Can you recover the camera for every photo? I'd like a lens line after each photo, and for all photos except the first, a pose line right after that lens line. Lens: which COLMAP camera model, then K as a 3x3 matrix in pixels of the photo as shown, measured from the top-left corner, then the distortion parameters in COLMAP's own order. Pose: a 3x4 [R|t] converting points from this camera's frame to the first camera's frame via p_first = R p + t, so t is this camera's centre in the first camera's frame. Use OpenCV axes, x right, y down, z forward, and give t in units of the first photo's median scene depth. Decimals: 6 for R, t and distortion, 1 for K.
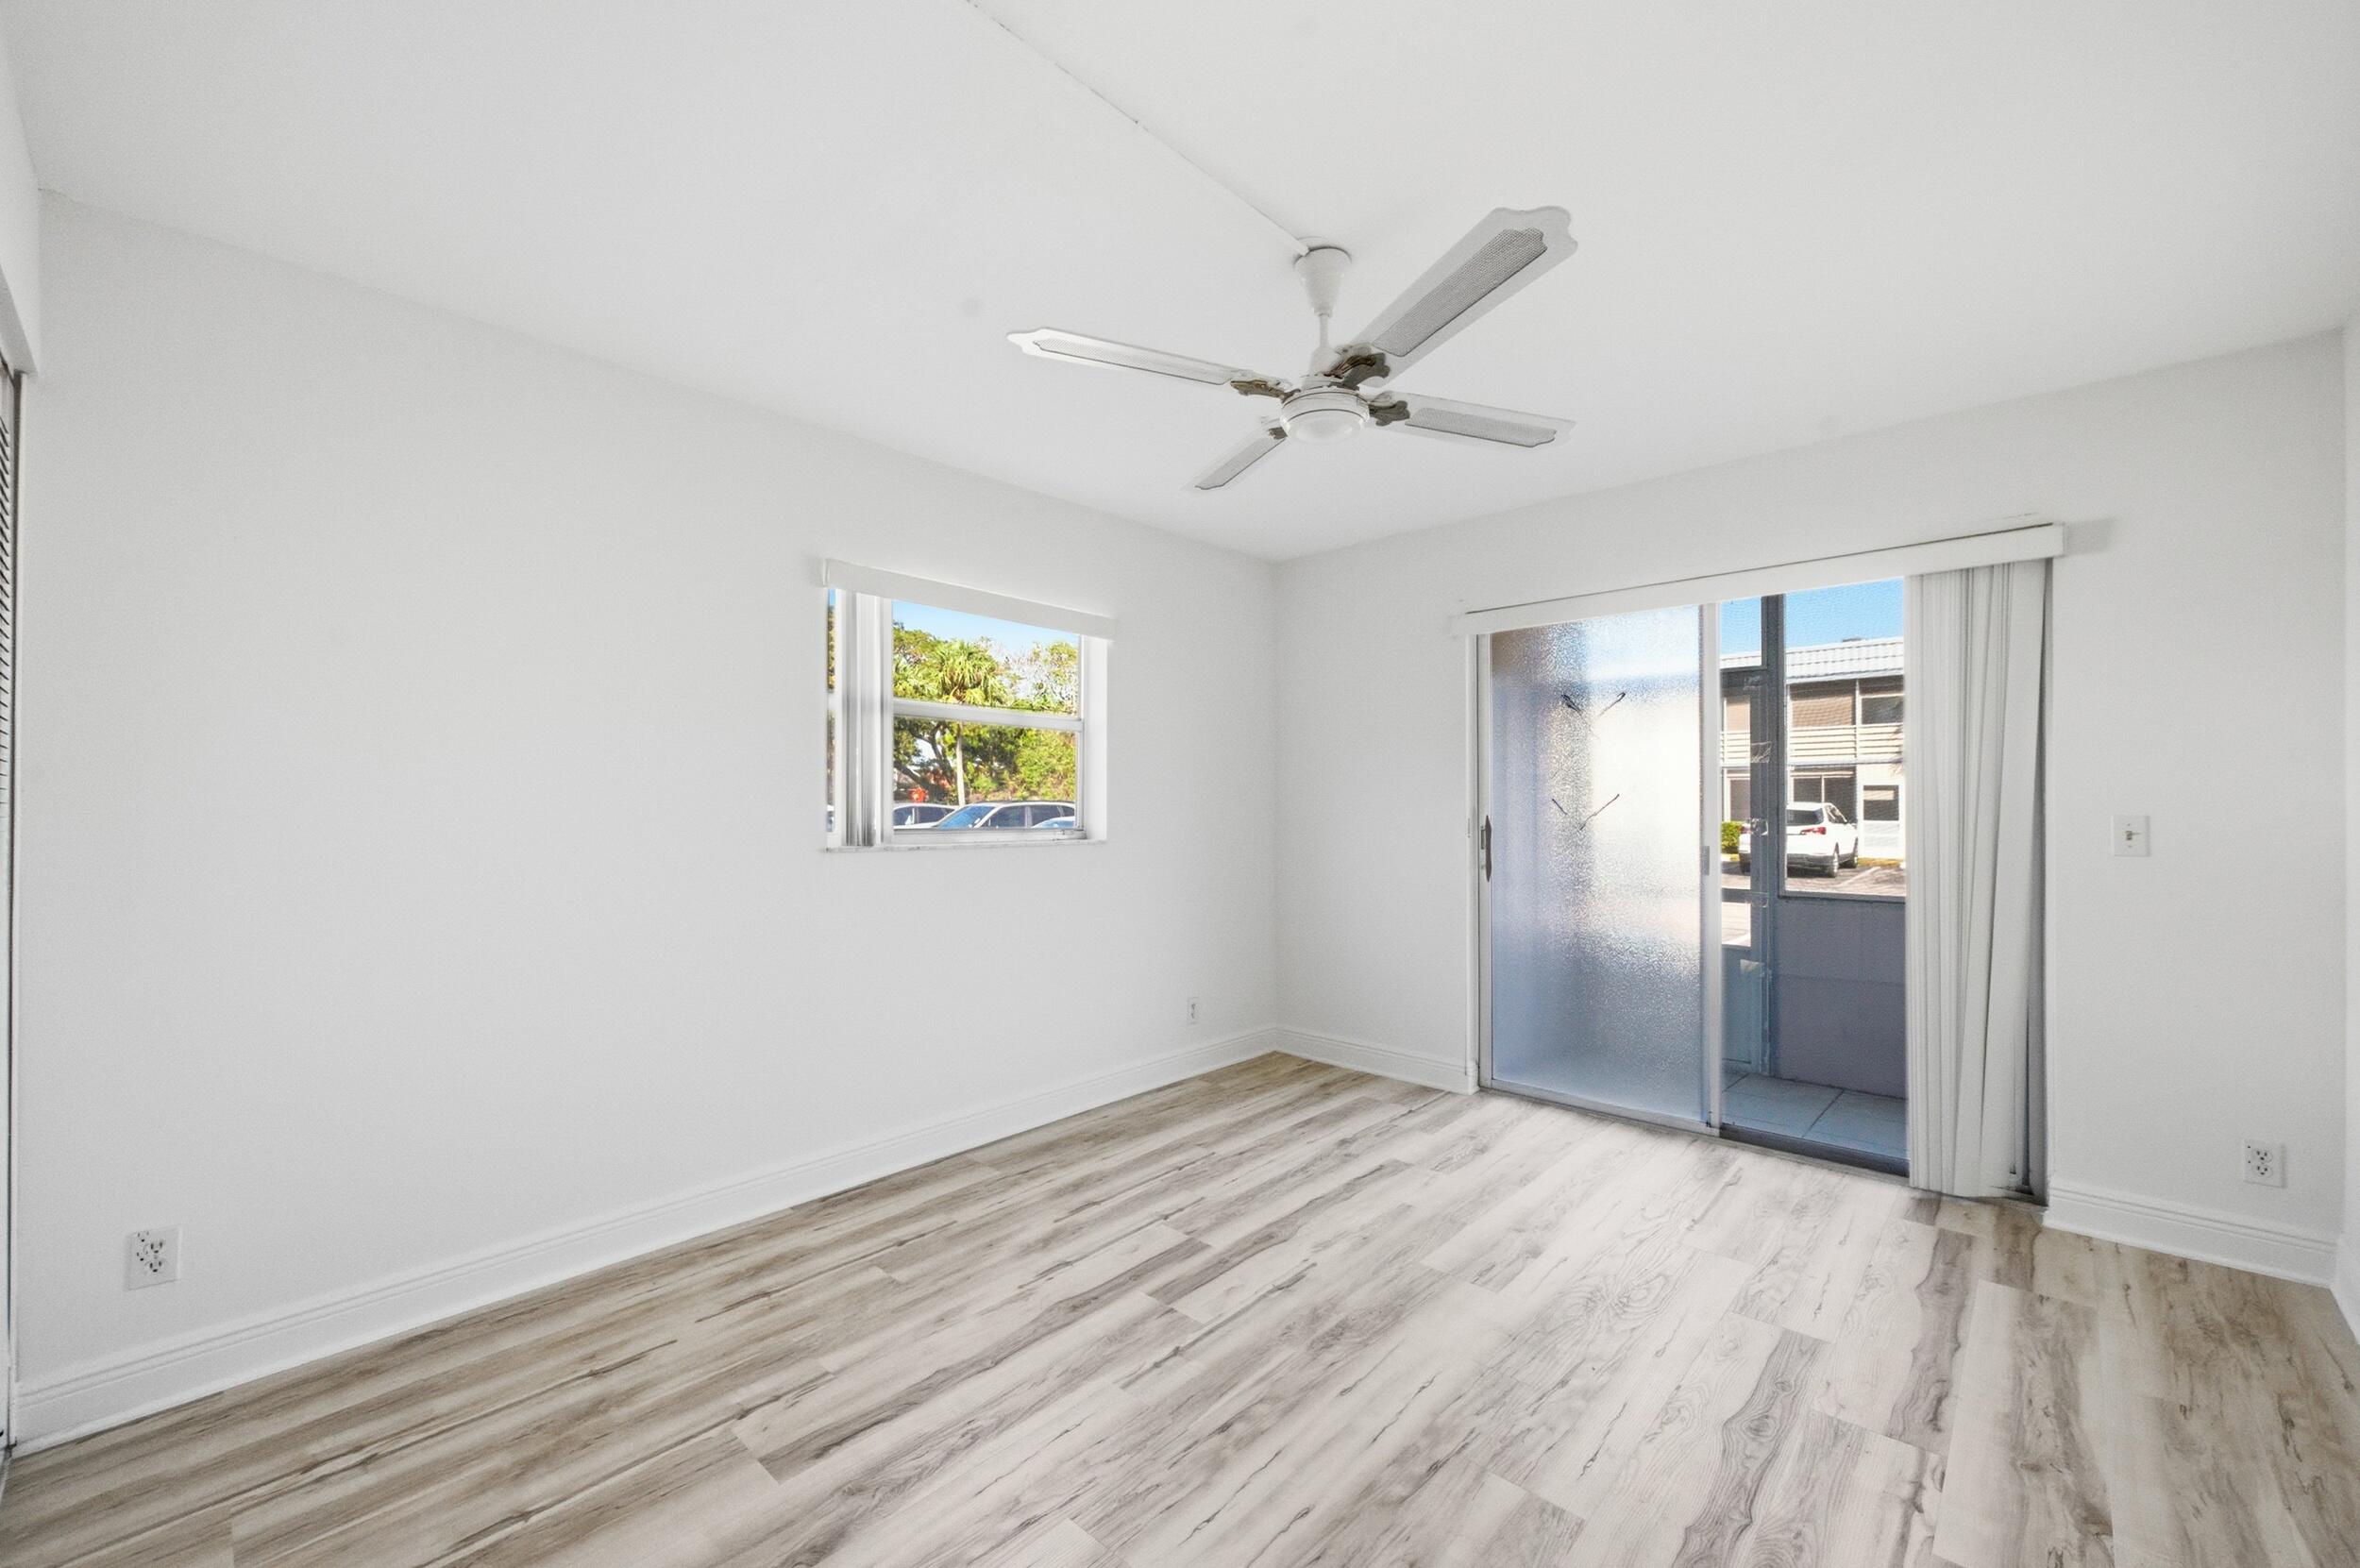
lens RADIAL K [[934.8, 0, 1179.5], [0, 934.8, 799.6], [0, 0, 1]] dist [-0.000704, -0.000083]
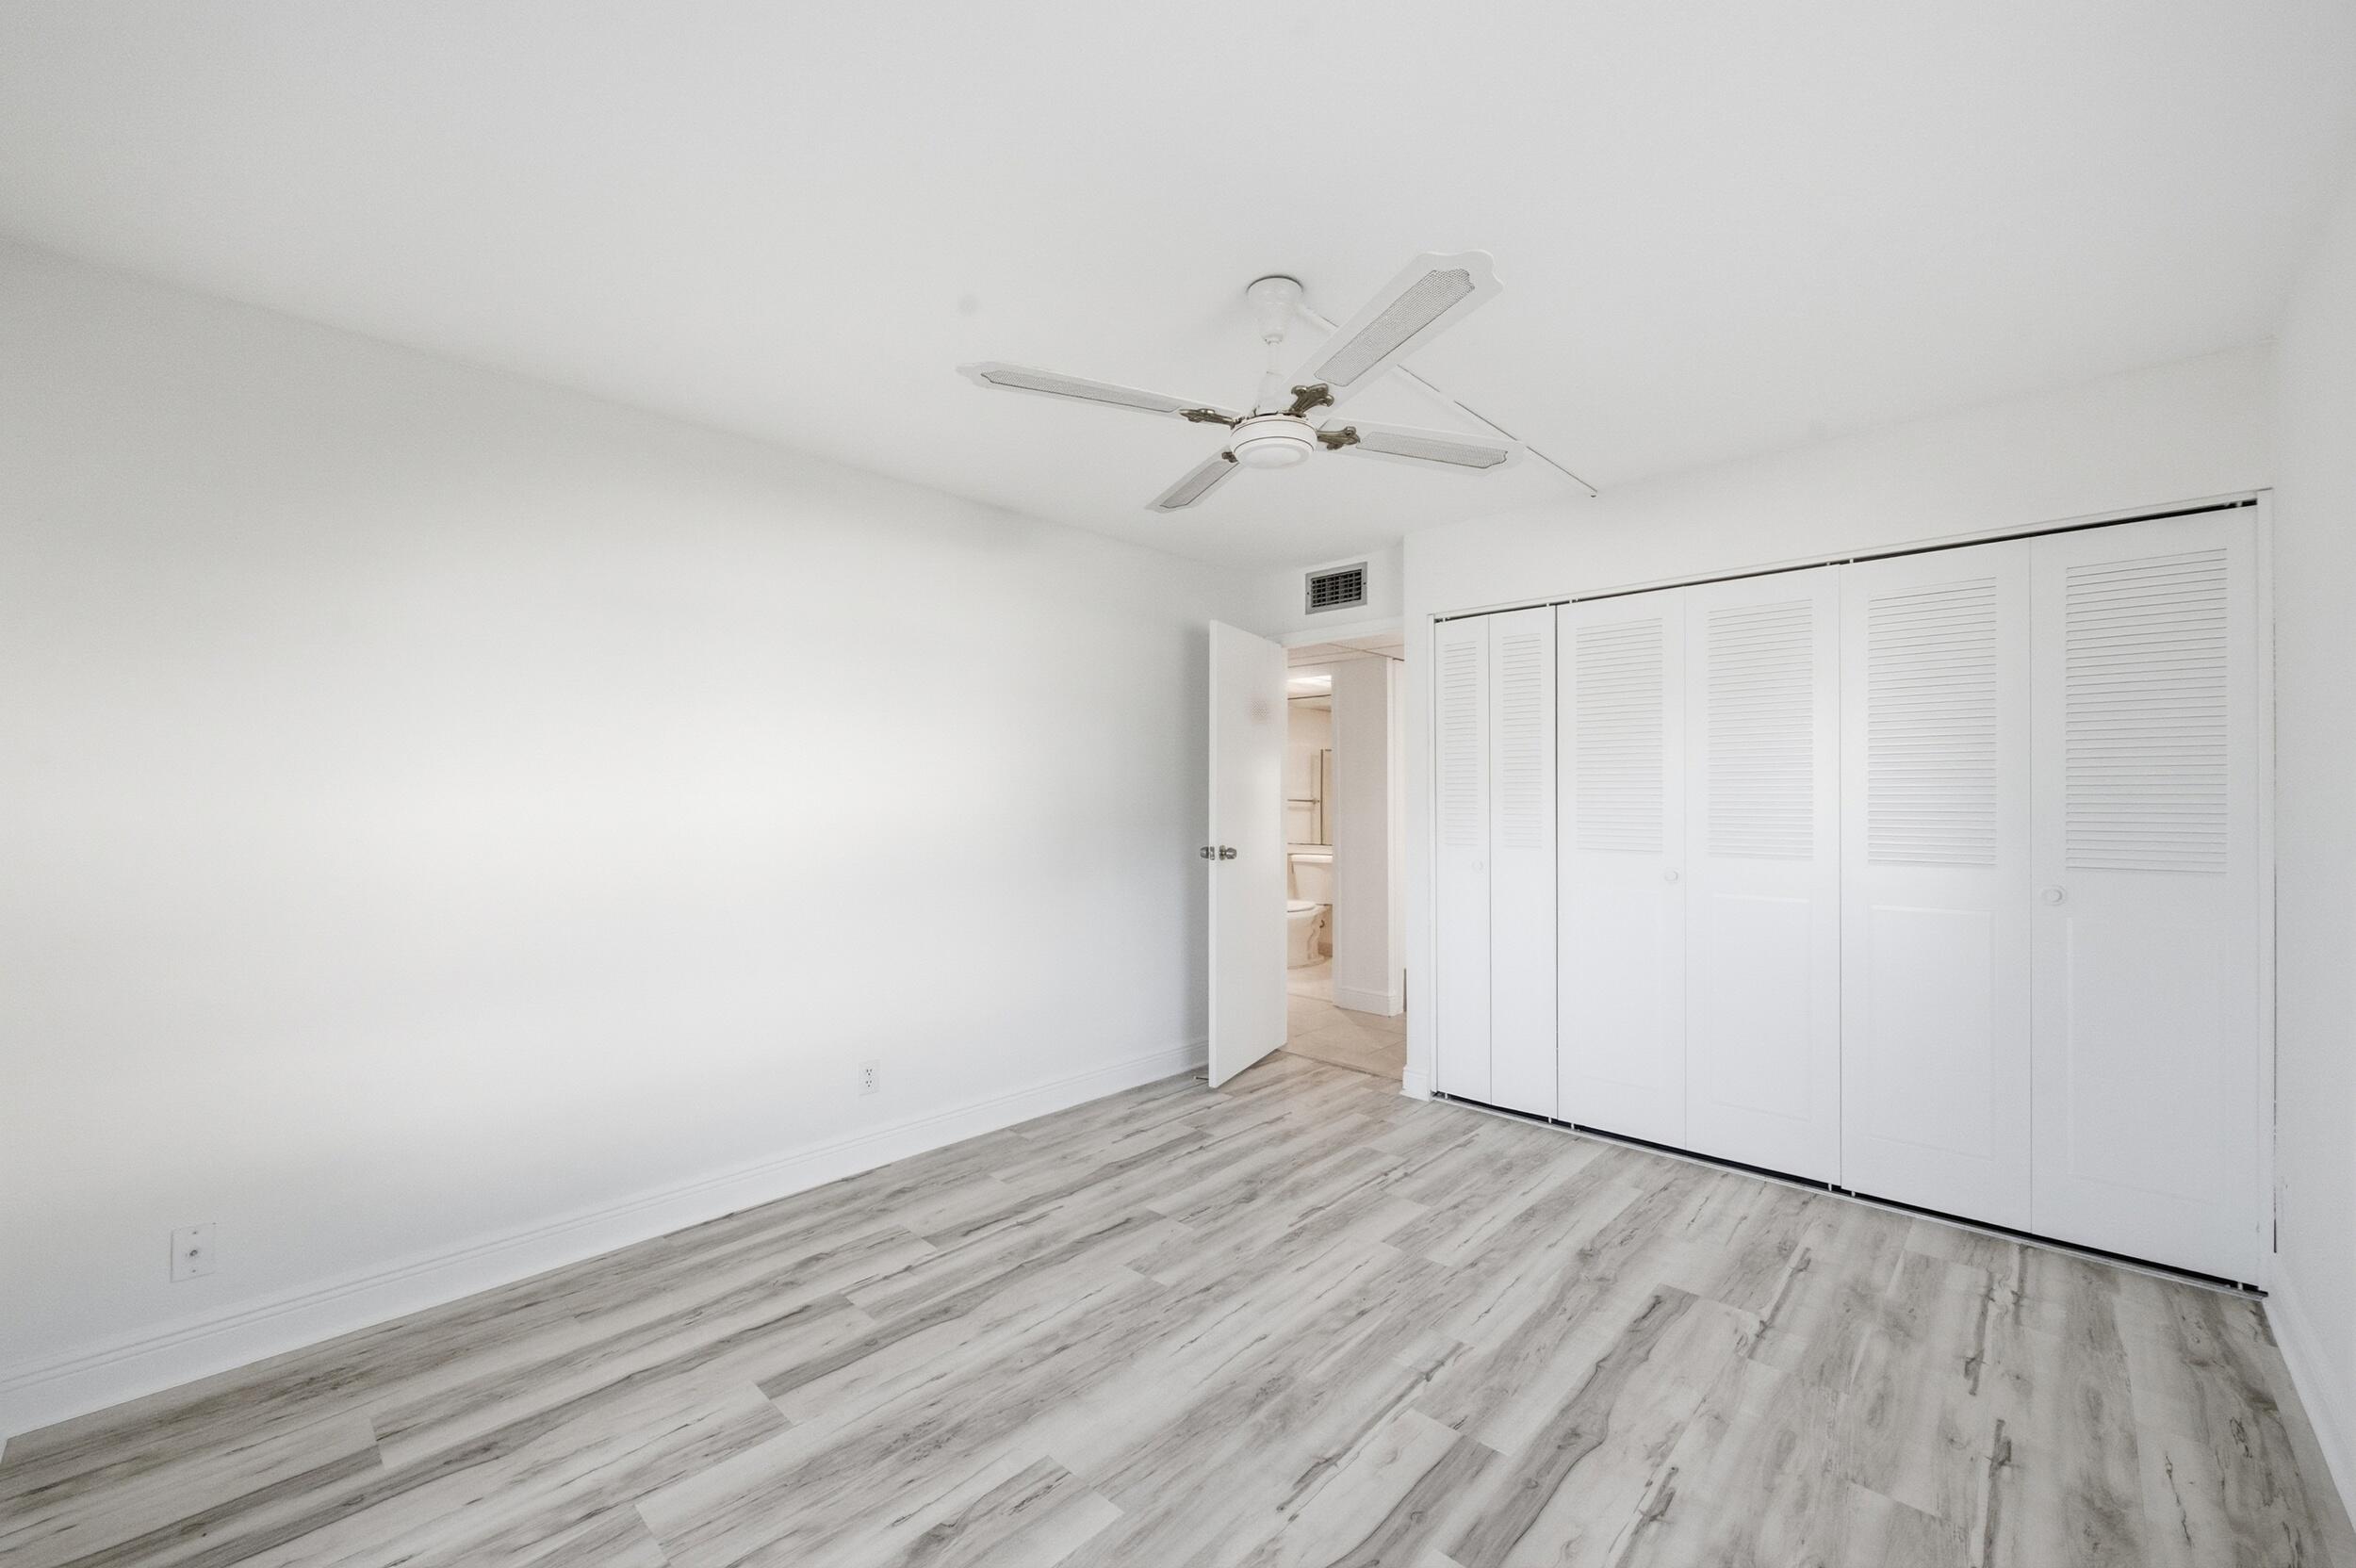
lens RADIAL K [[933.2, 0, 1177.5], [0, 933.2, 799.6], [0, 0, 1]] dist [-0.000704, -0.000083]
pose [[-0.999943, 0.003450, 0.010114, 0.227666], [0.003418, 0.999989, -0.003235, -0.014691], [-0.010125, -0.003200, -0.999944, 1.821036]]
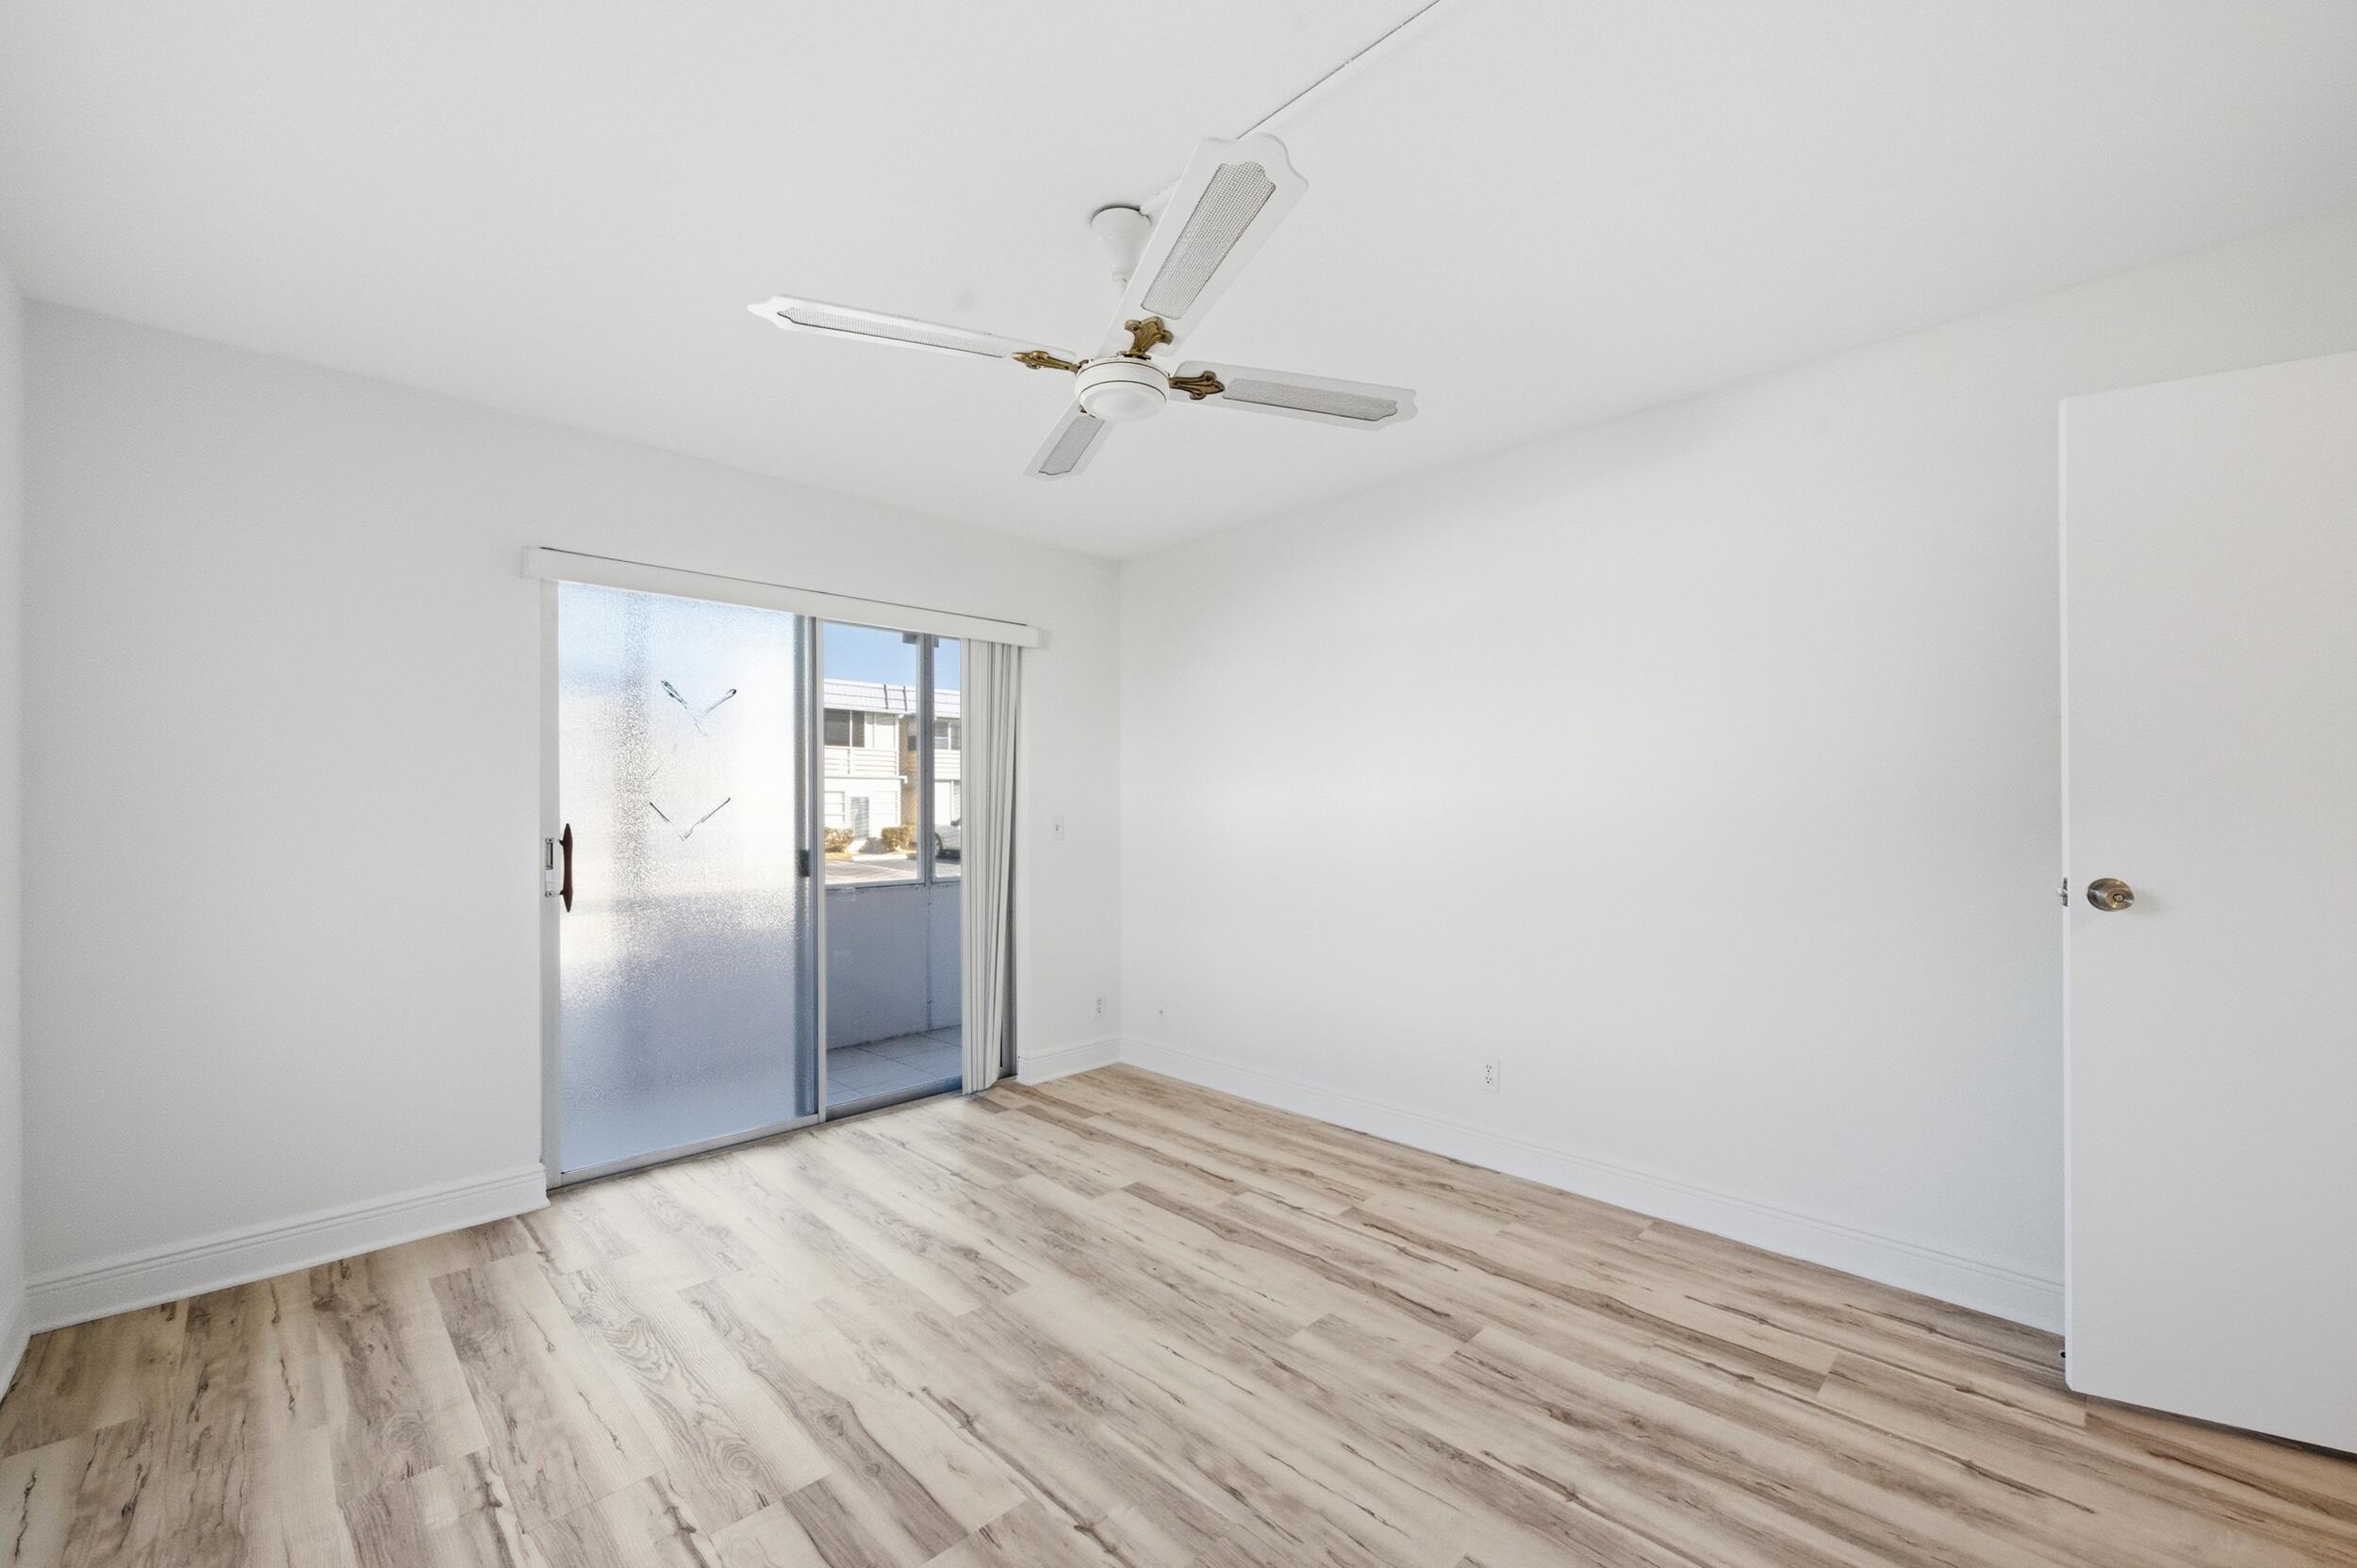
lens RADIAL K [[940.4, 0, 1177.7], [0, 940.4, 799.5], [0, 0, 1]] dist [-0.000204, -0.000193]
pose [[0.044564, 0.009222, 0.998964, -0.700761], [-0.001305, 0.999957, -0.009173, 0.006471], [-0.999006, -0.000895, 0.044574, 0.815629]]
